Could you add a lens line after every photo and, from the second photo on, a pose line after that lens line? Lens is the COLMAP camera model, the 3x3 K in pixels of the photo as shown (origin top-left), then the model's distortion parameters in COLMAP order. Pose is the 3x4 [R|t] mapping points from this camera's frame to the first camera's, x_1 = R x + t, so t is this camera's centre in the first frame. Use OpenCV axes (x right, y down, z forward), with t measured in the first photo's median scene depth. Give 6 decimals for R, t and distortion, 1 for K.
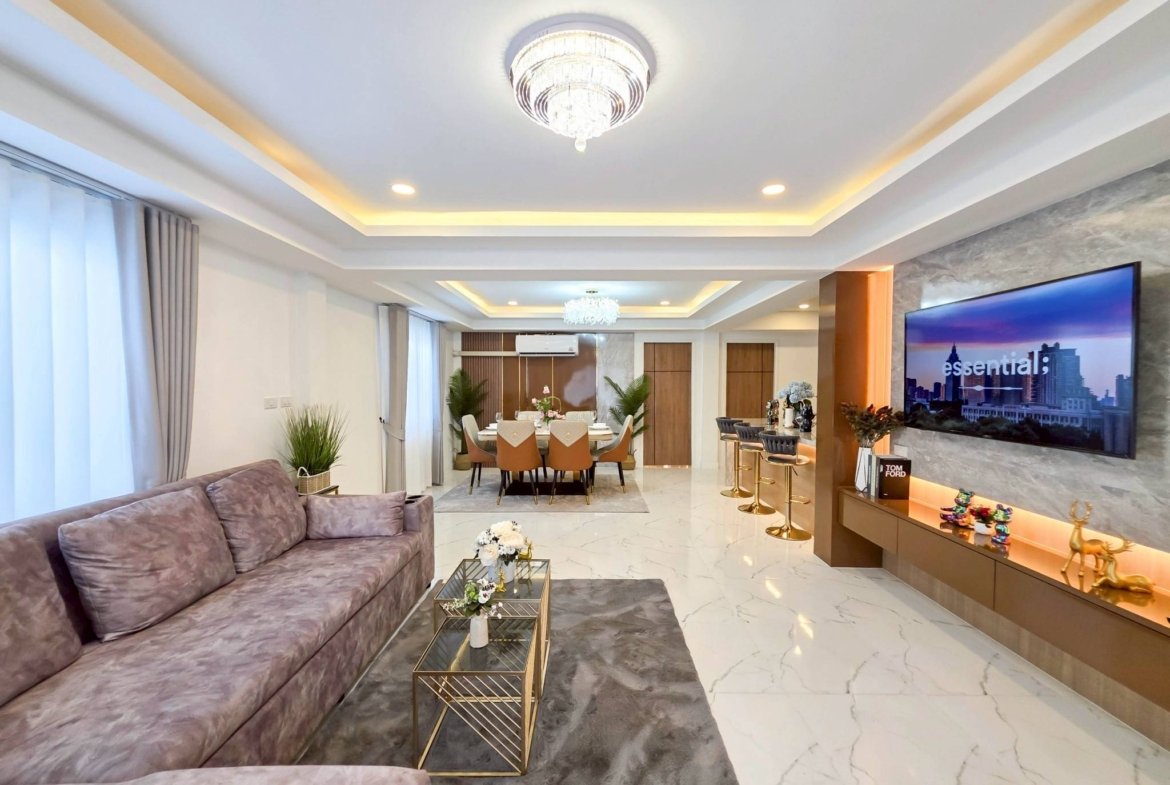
lens RADIAL K [[470.1, 0, 590.0], [0, 470.1, 393.3], [0, 0, 1]] dist [0.003708, -0.000361]
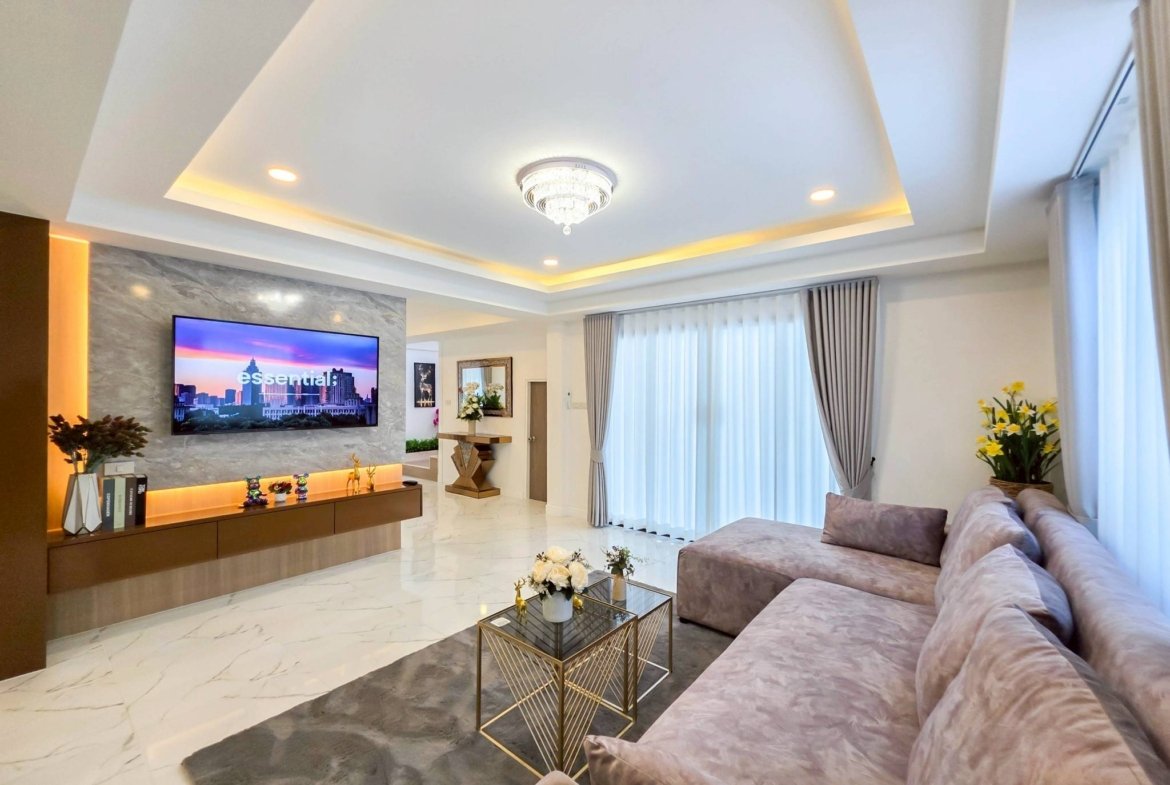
lens RADIAL K [[470.1, 0, 585.6], [0, 470.1, 391.4], [0, 0, 1]] dist [0.003708, -0.000361]
pose [[-0.772601, 0.000202, 0.634892, -0.740881], [0.007375, 0.999935, 0.008656, -0.025367], [-0.634849, 0.011370, -0.772553, 1.558397]]
